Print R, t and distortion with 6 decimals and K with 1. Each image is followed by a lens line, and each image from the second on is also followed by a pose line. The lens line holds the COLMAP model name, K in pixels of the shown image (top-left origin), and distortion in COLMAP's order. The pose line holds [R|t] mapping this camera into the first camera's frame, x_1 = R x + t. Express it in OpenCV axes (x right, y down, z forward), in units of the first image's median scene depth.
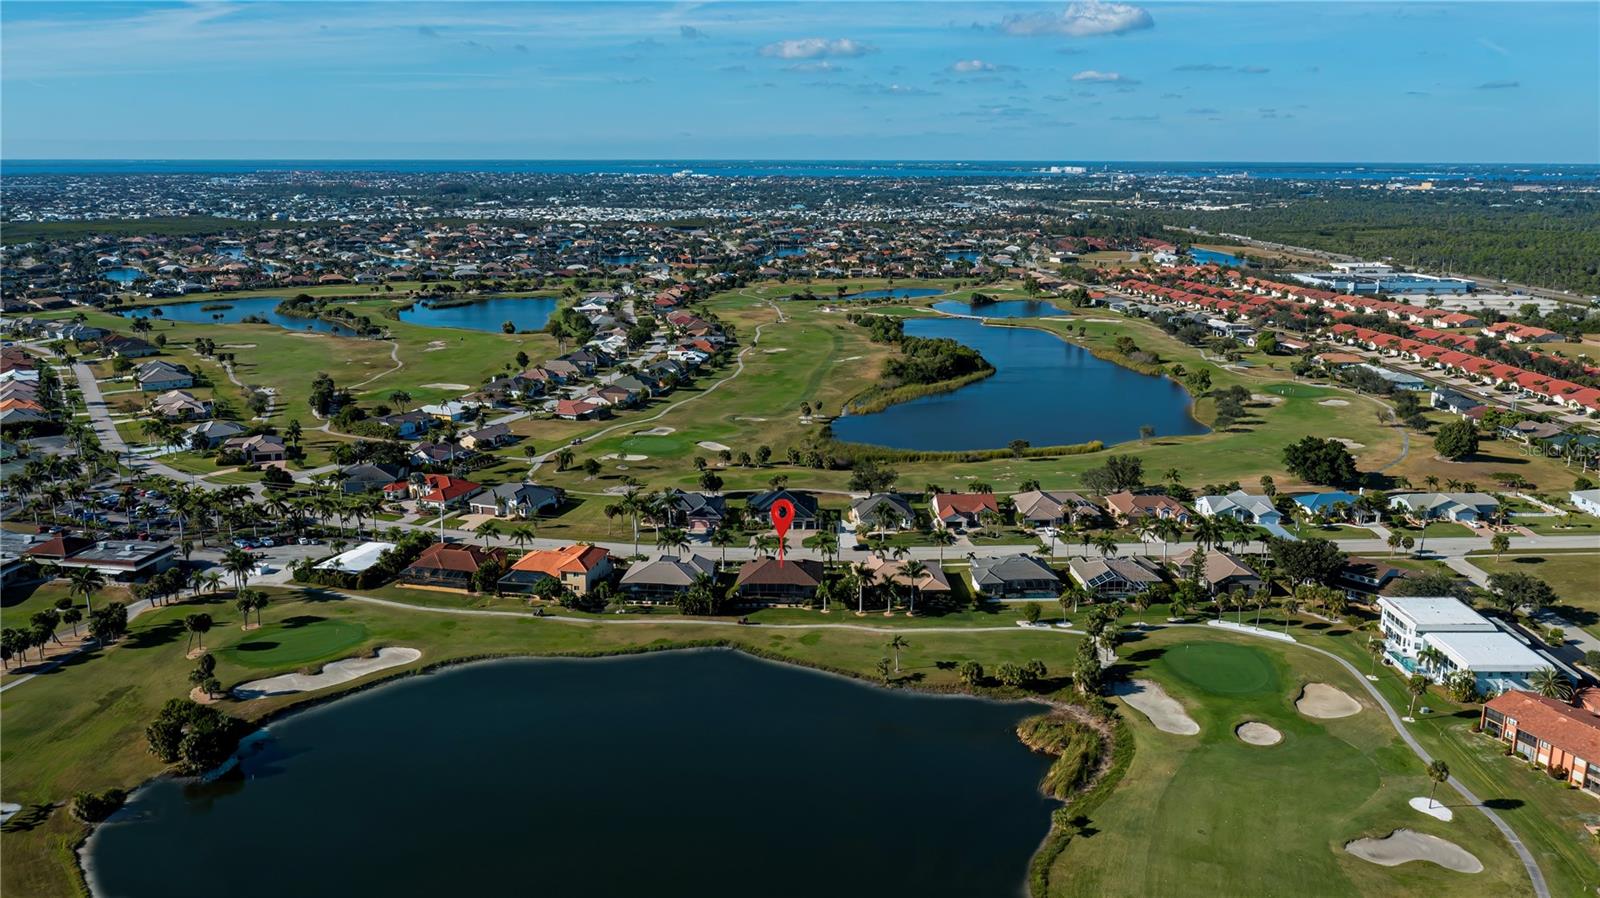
lens RADIAL K [[1248.3, 0, 800.0], [0, 1248.3, 449.0], [0, 0, 1]] dist [0.002966, -0.001358]
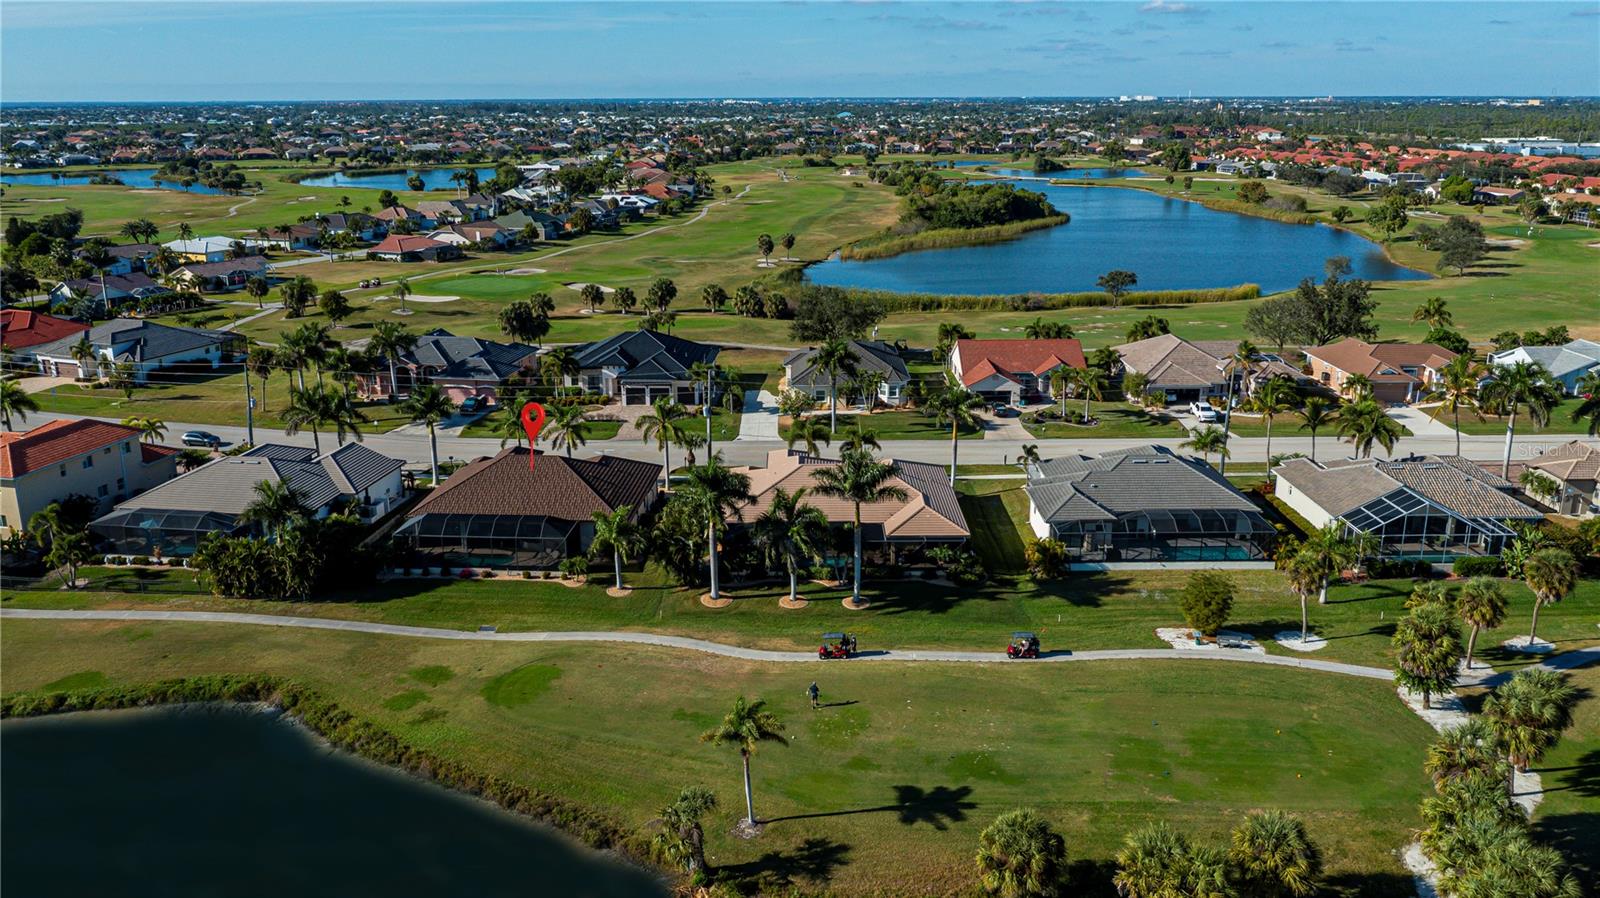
lens RADIAL K [[1327.3, 0, 800.0], [0, 1327.3, 449.0], [0, 0, 1]] dist [-0.011992, 0.000711]
pose [[0.999305, 0.007840, -0.036432, 0.069541], [-0.006068, 0.998804, 0.048512, 0.056296], [0.036769, -0.048258, 0.998158, 0.500859]]
